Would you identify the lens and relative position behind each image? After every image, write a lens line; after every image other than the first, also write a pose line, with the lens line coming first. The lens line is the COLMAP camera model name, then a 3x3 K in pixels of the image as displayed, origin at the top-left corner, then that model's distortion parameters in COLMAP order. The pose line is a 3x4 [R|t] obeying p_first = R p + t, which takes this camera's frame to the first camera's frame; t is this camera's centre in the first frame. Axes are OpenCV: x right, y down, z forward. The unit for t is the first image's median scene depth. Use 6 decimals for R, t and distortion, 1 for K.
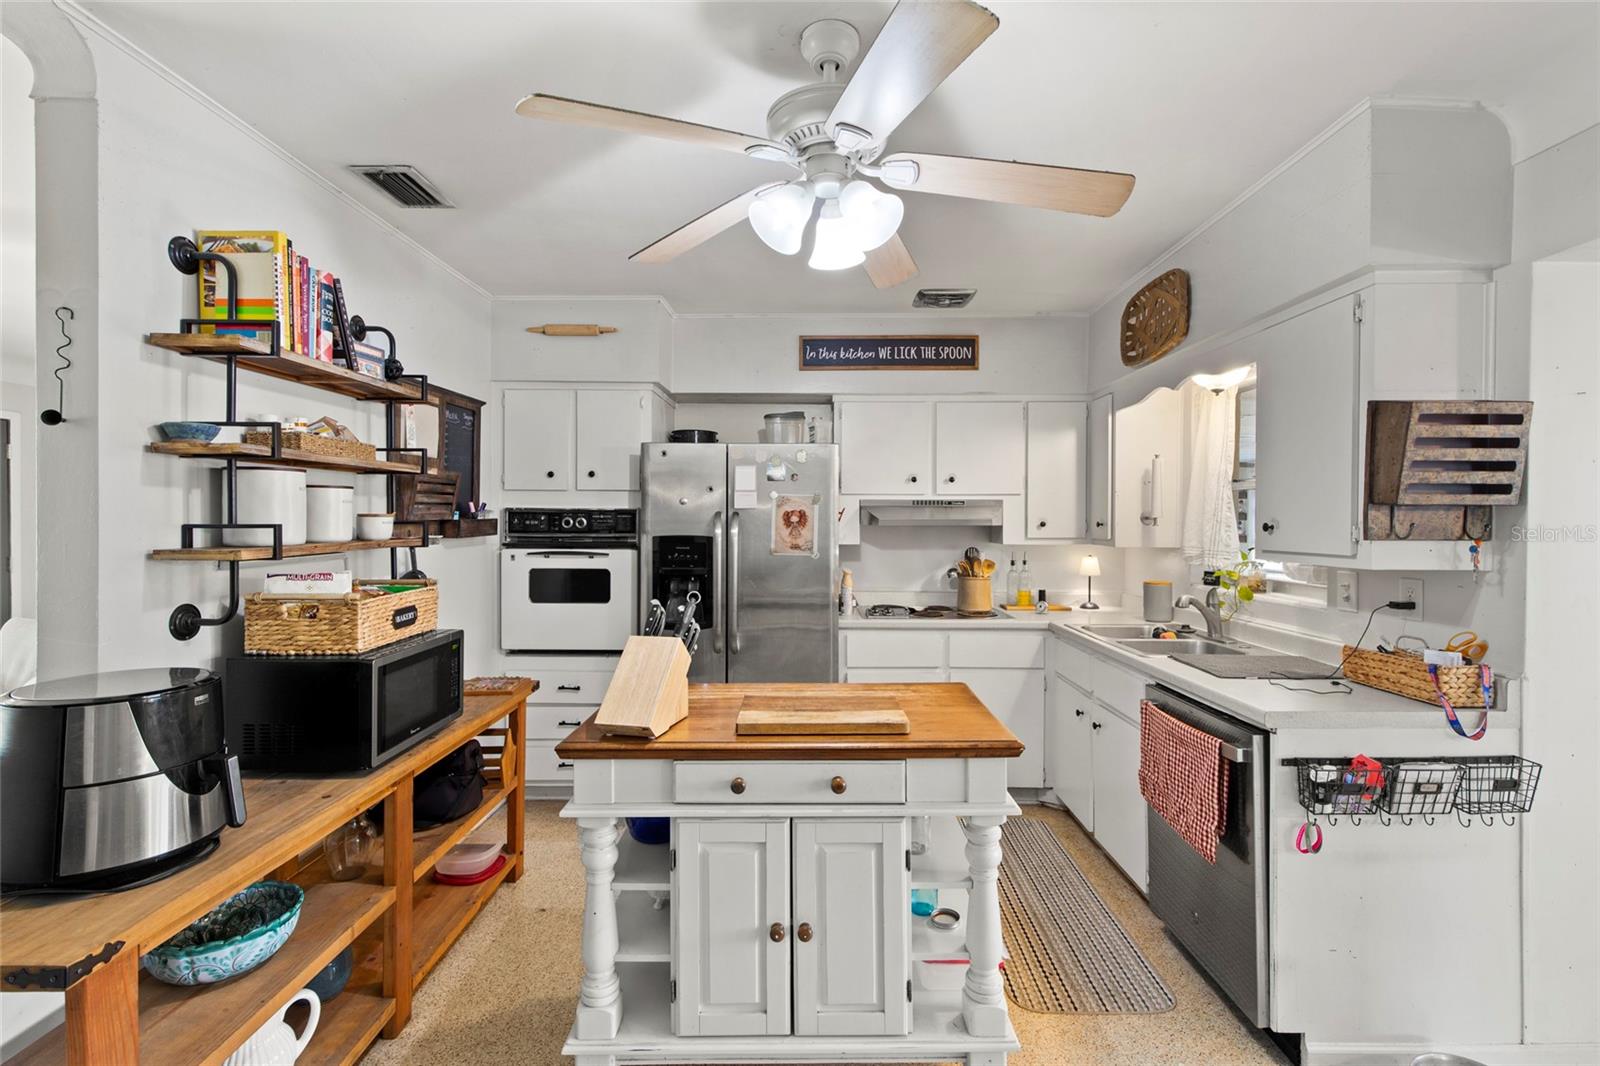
lens RADIAL K [[735.3, 0, 811.6], [0, 735.3, 529.2], [0, 0, 1]] dist [0.004359, -0.000744]
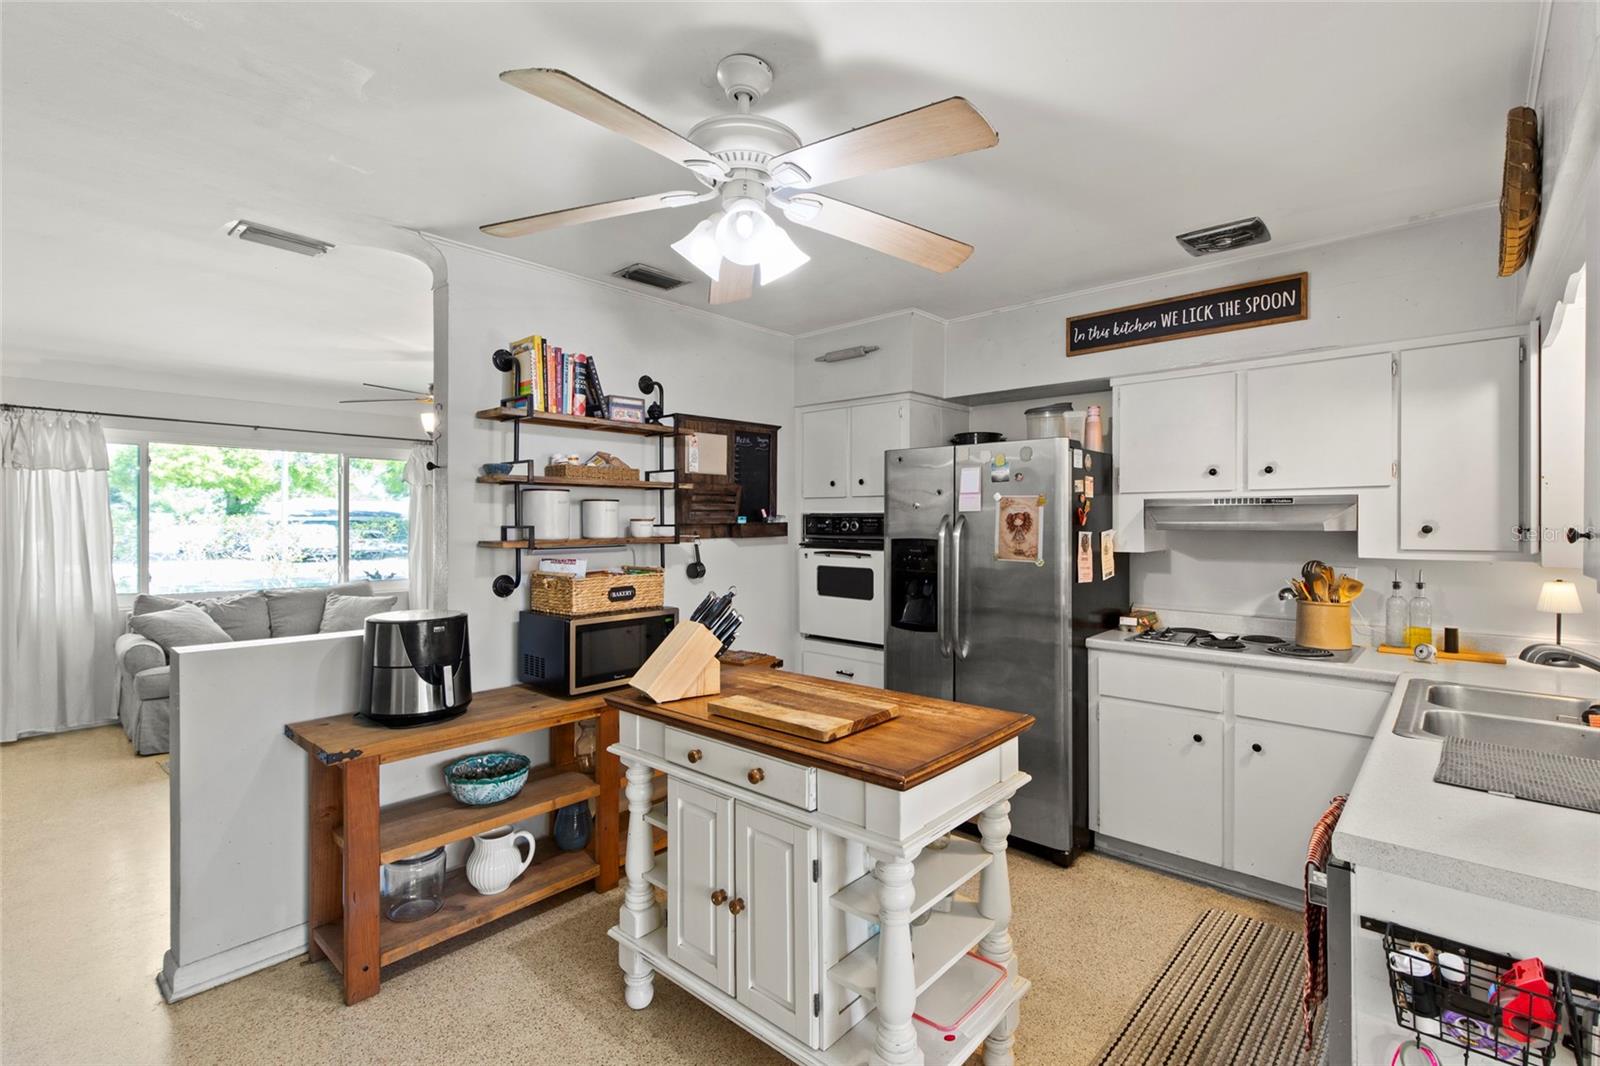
lens RADIAL K [[735.3, 0, 803.2], [0, 735.3, 529.6], [0, 0, 1]] dist [0.004359, -0.000744]
pose [[0.738150, 0.004816, -0.674619, 0.400391], [-0.008600, 0.999960, -0.002271, -0.000207], [0.674581, 0.007478, 0.738163, 0.136620]]
